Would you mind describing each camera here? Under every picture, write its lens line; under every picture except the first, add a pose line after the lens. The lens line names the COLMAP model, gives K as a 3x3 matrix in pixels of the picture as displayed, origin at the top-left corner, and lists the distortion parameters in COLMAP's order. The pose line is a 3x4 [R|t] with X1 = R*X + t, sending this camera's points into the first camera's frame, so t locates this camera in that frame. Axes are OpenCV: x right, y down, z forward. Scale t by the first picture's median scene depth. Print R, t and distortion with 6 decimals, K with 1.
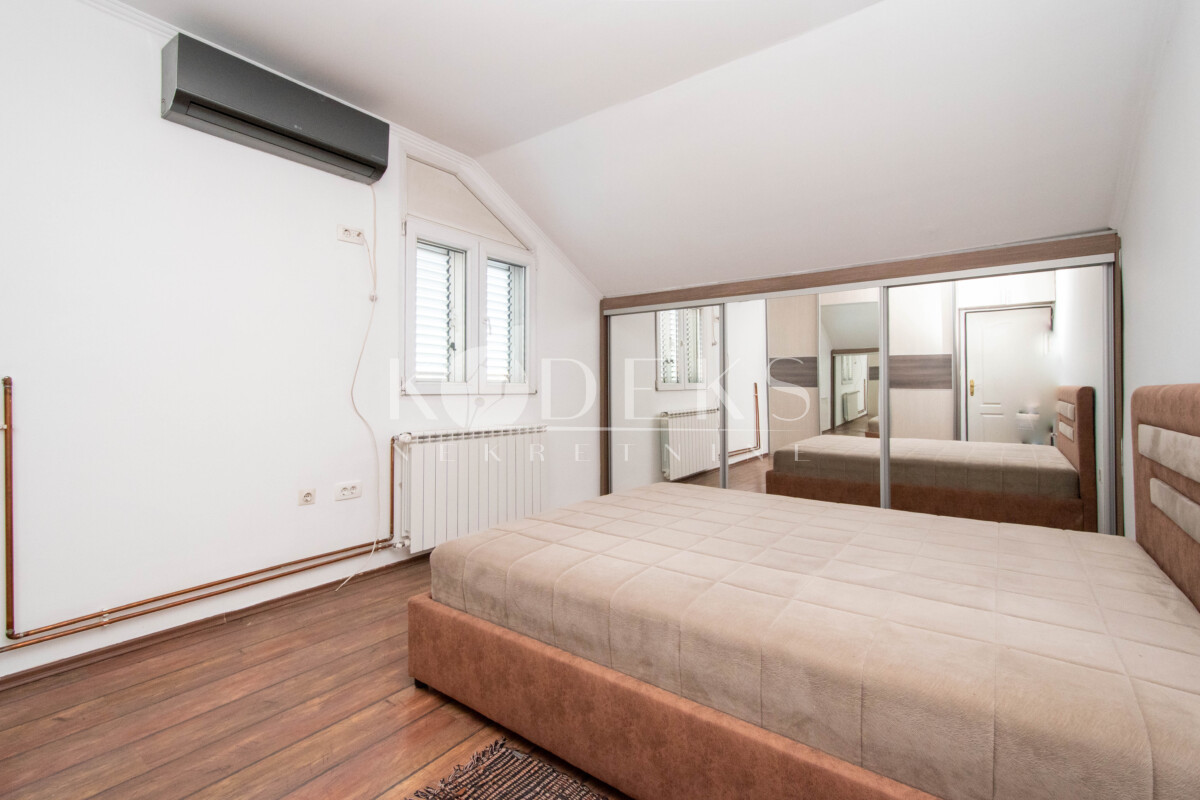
lens RADIAL K [[527.9, 0, 597.1], [0, 527.9, 389.9], [0, 0, 1]] dist [0.001972, -0.000230]
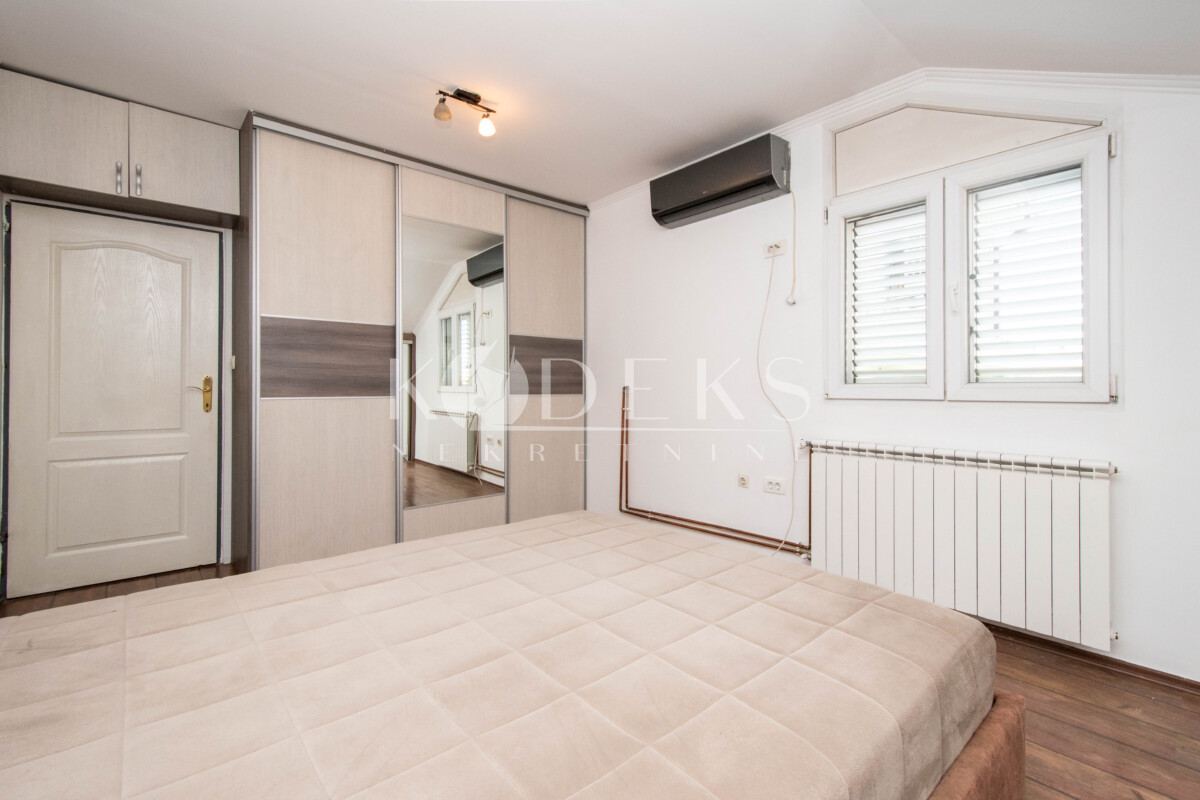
lens RADIAL K [[527.9, 0, 597.0], [0, 527.9, 394.6], [0, 0, 1]] dist [0.001972, -0.000230]
pose [[-0.206365, 0.001176, -0.978474, 0.692076], [-0.007870, 0.999965, 0.002861, 0.004020], [0.978443, 0.008291, -0.206349, 0.905923]]
